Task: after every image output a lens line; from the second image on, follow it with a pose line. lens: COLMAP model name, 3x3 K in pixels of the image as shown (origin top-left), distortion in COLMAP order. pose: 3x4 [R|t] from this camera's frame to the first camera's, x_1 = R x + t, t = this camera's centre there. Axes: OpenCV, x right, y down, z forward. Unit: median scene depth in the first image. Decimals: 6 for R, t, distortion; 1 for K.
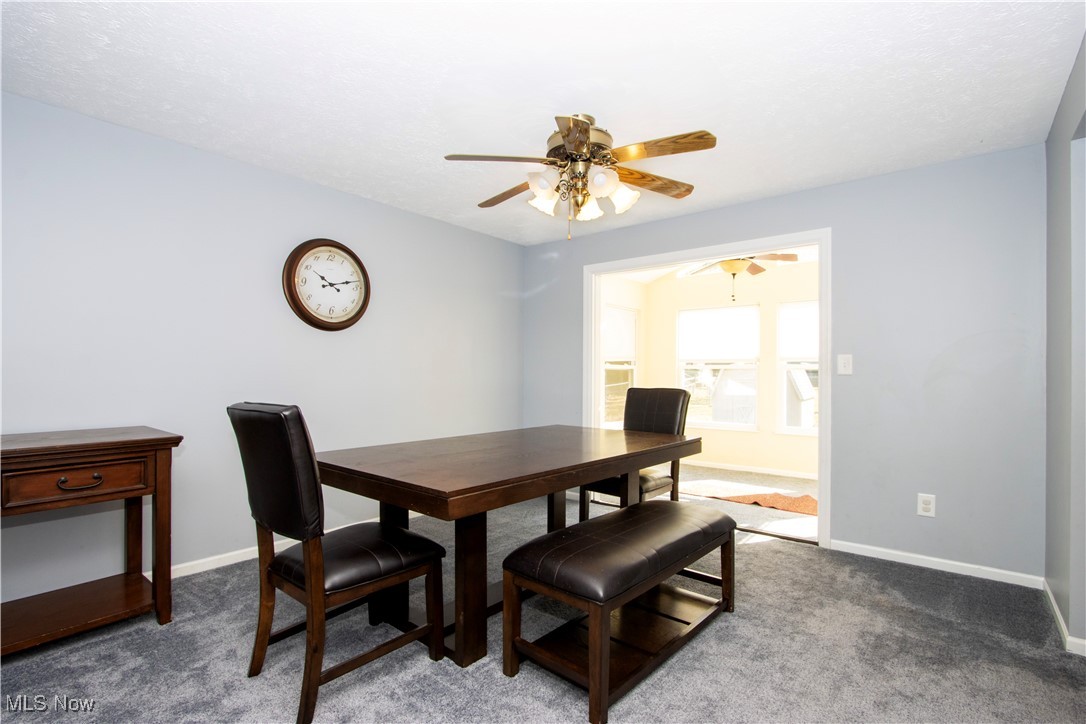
lens RADIAL K [[514.0, 0, 545.9], [0, 514.0, 378.3], [0, 0, 1]] dist [-0.016423, -0.000764]
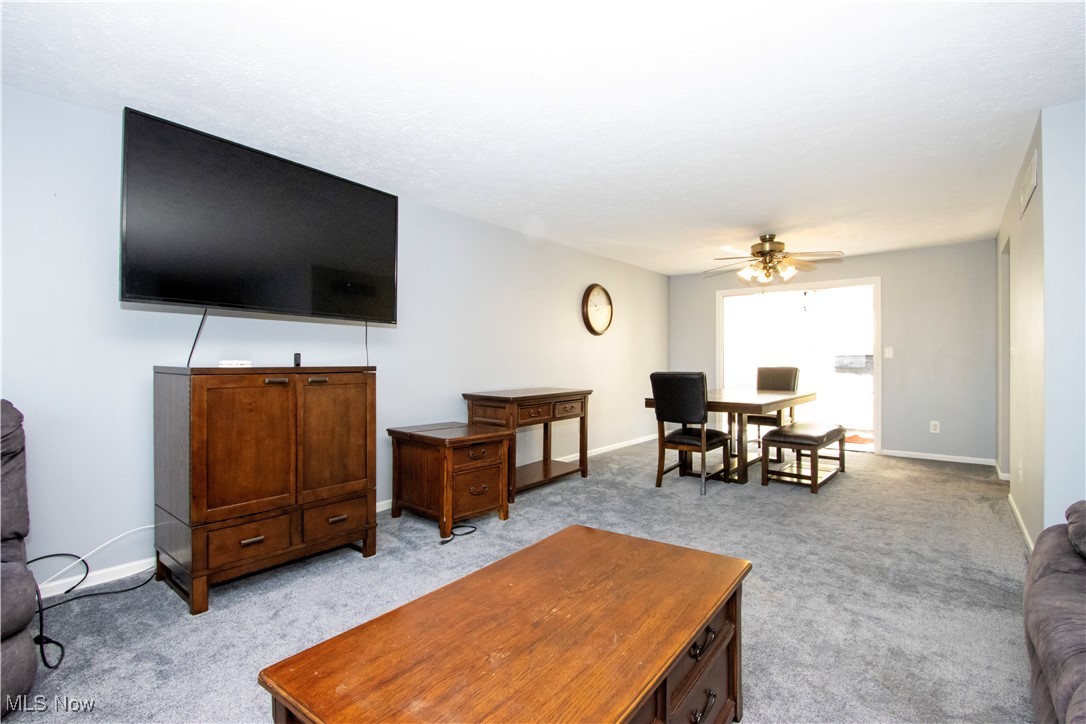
lens RADIAL K [[511.0, 0, 543.0], [0, 511.0, 362.0], [0, 0, 1]] dist [-0.011080, -0.000875]
pose [[0.999957, -0.009175, -0.001086, -0.709554], [0.009175, 0.999958, -0.000472, -0.005170], [0.001090, 0.000462, 0.999999, -0.894622]]
